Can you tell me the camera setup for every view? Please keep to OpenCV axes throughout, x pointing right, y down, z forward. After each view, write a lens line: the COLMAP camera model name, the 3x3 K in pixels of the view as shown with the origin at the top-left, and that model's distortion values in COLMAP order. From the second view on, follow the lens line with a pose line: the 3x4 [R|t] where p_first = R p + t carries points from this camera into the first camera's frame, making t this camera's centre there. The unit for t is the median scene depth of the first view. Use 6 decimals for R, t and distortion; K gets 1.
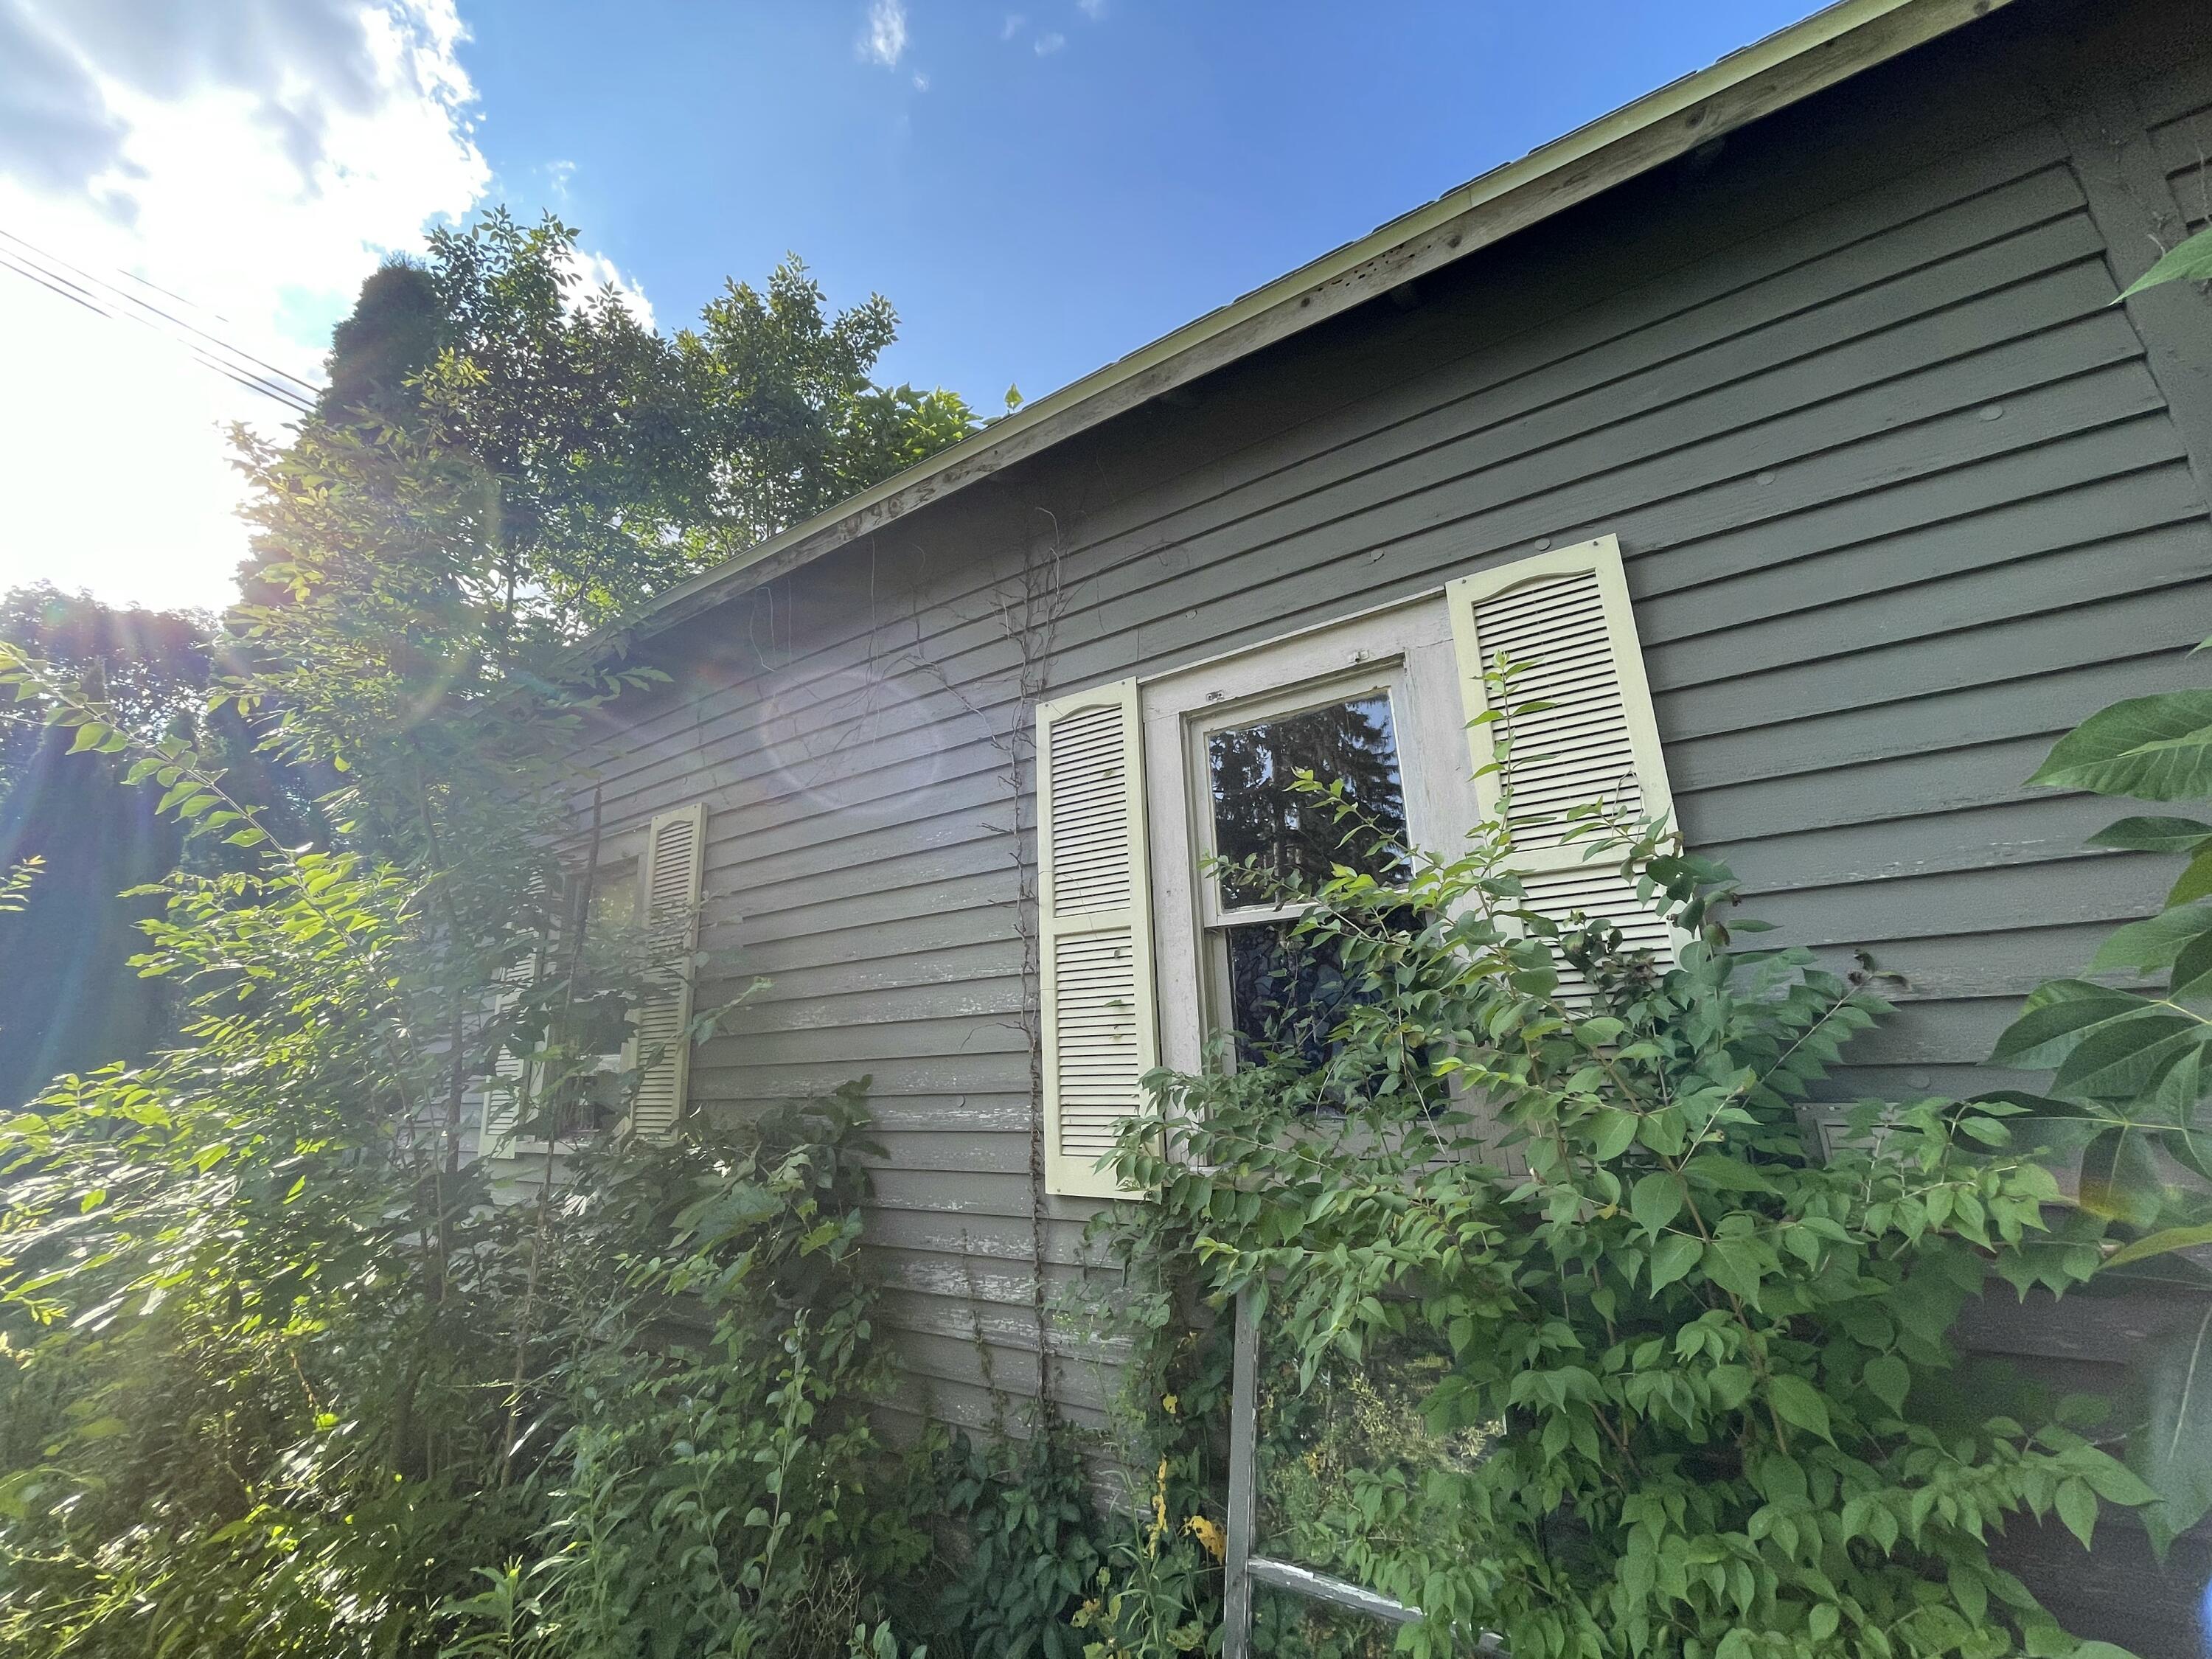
lens RADIAL K [[894.1, 0, 1088.7], [0, 894.1, 827.3], [0, 0, 1]] dist [0.000943, -0.000128]
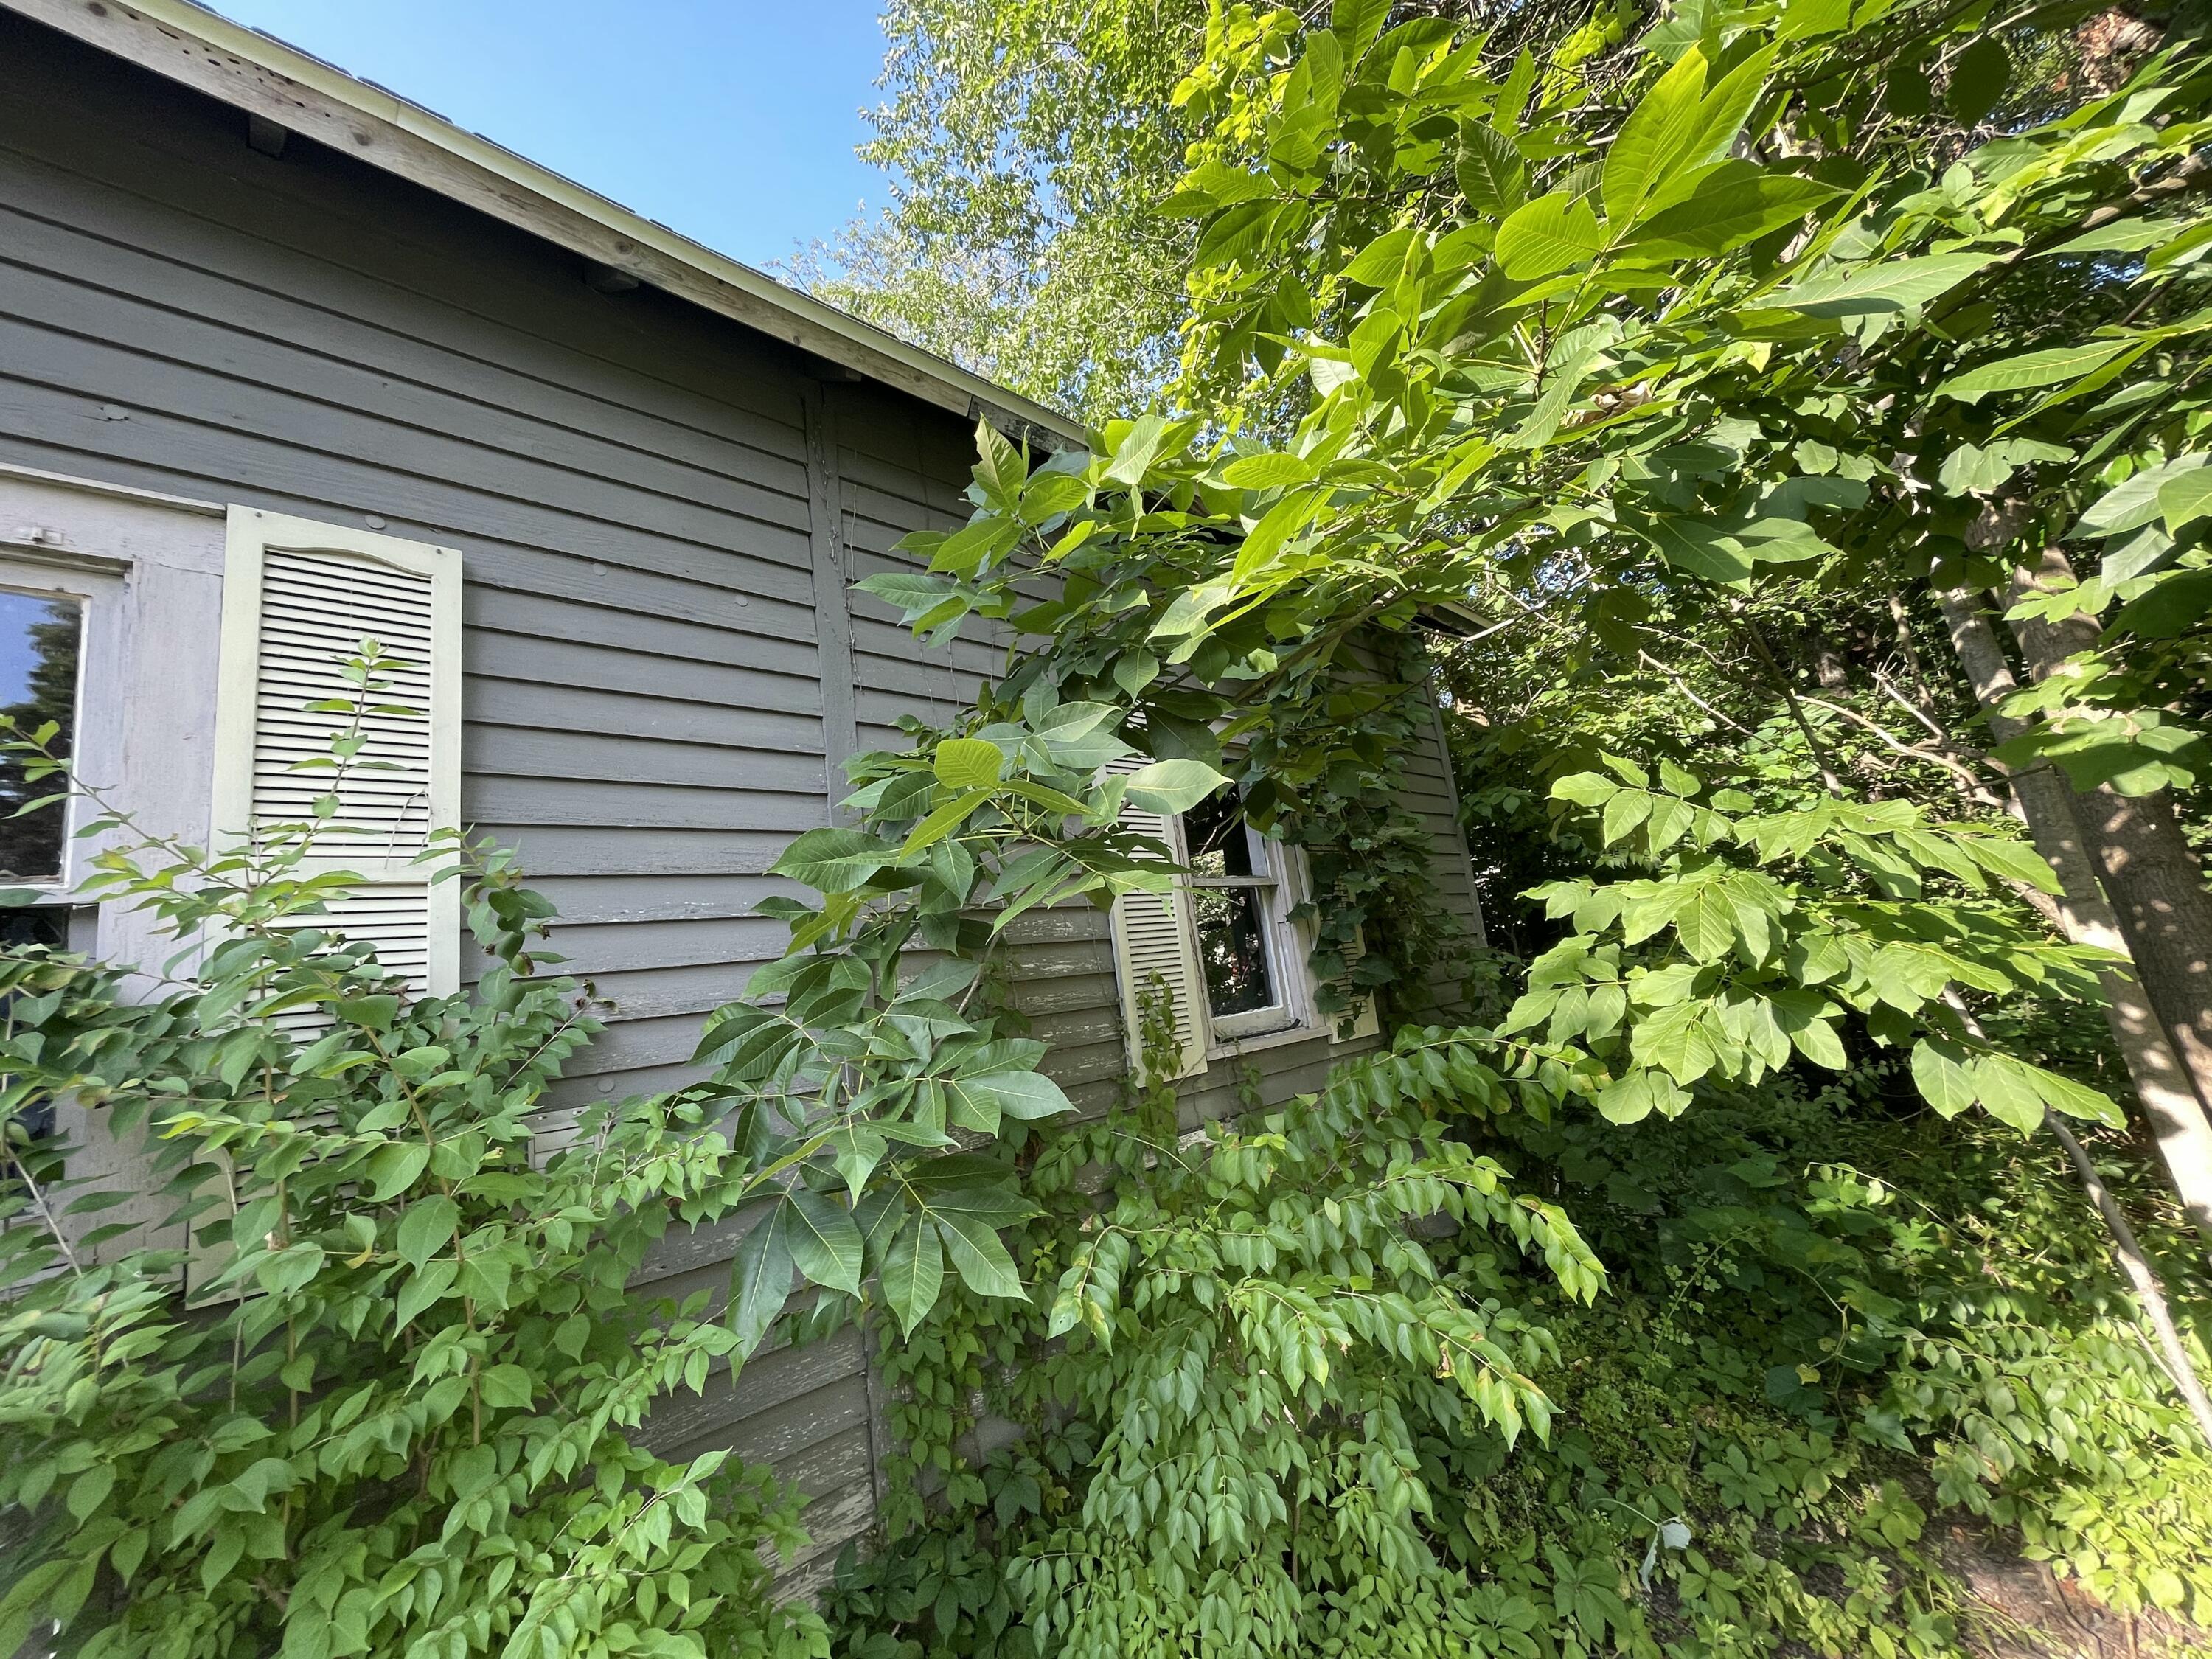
lens RADIAL K [[894.1, 0, 1088.7], [0, 894.1, 827.3], [0, 0, 1]] dist [0.000943, -0.000128]
pose [[0.264302, 0.174958, 0.948438, -0.174484], [-0.144791, 0.979460, -0.140332, 0.010522], [-0.953509, -0.100235, 0.284205, 0.053862]]
